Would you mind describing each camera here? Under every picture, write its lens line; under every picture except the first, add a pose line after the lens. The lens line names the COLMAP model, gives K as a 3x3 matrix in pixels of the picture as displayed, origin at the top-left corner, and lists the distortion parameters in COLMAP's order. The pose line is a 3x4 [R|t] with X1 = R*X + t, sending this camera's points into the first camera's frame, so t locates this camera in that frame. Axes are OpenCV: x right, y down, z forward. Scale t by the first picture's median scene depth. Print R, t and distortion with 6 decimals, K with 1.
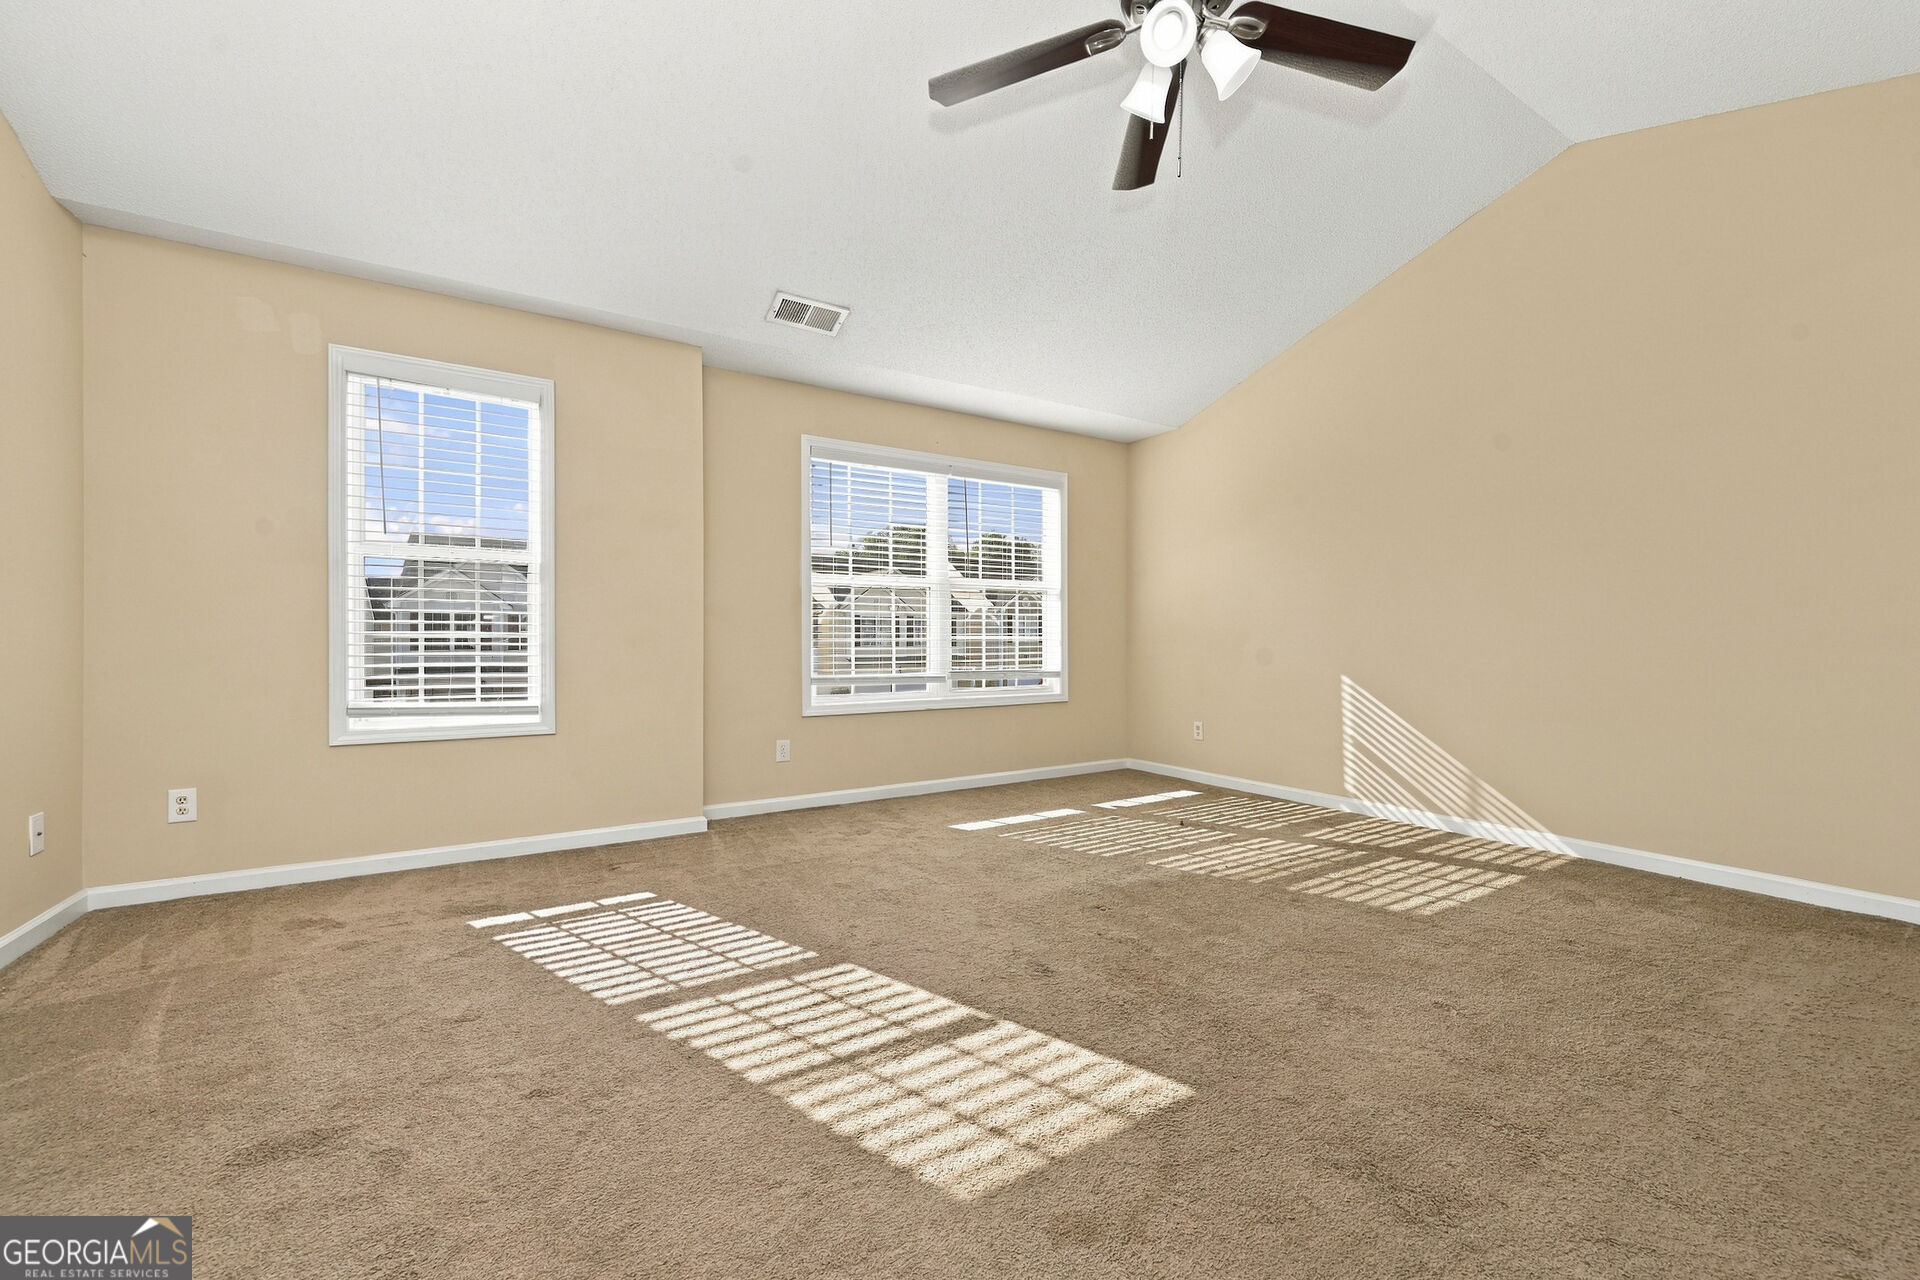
lens RADIAL K [[779.4, 0, 962.5], [0, 779.4, 645.5], [0, 0, 1]] dist [0.000629, -0.000025]
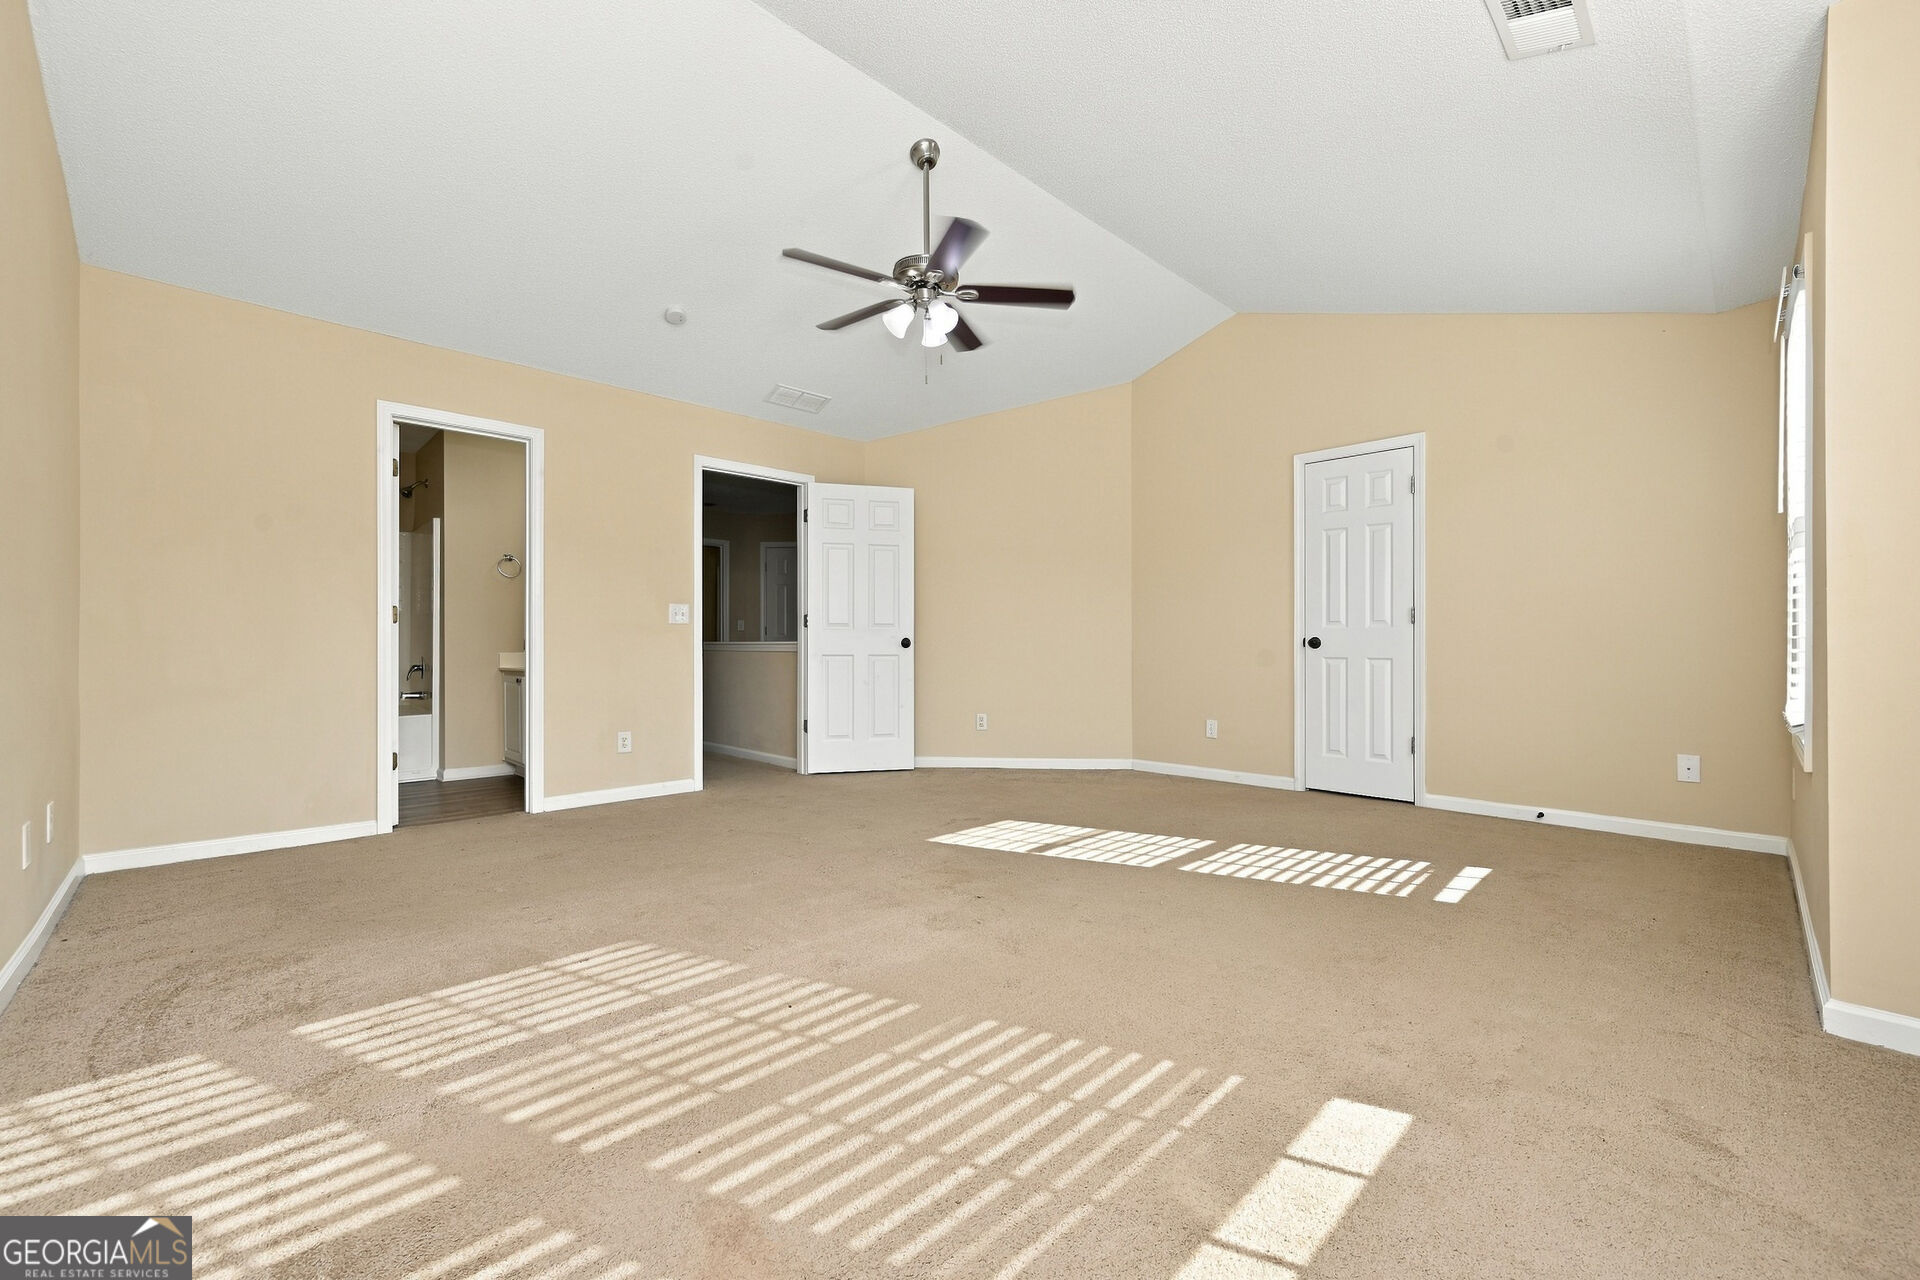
lens RADIAL K [[779.4, 0, 962.5], [0, 779.4, 645.5], [0, 0, 1]] dist [0.000629, -0.000025]
pose [[-0.978083, 0.000035, -0.208218, 0.439100], [-0.000294, 0.999999, 0.001551, 0.008588], [0.208218, 0.001578, -0.978081, 2.131727]]
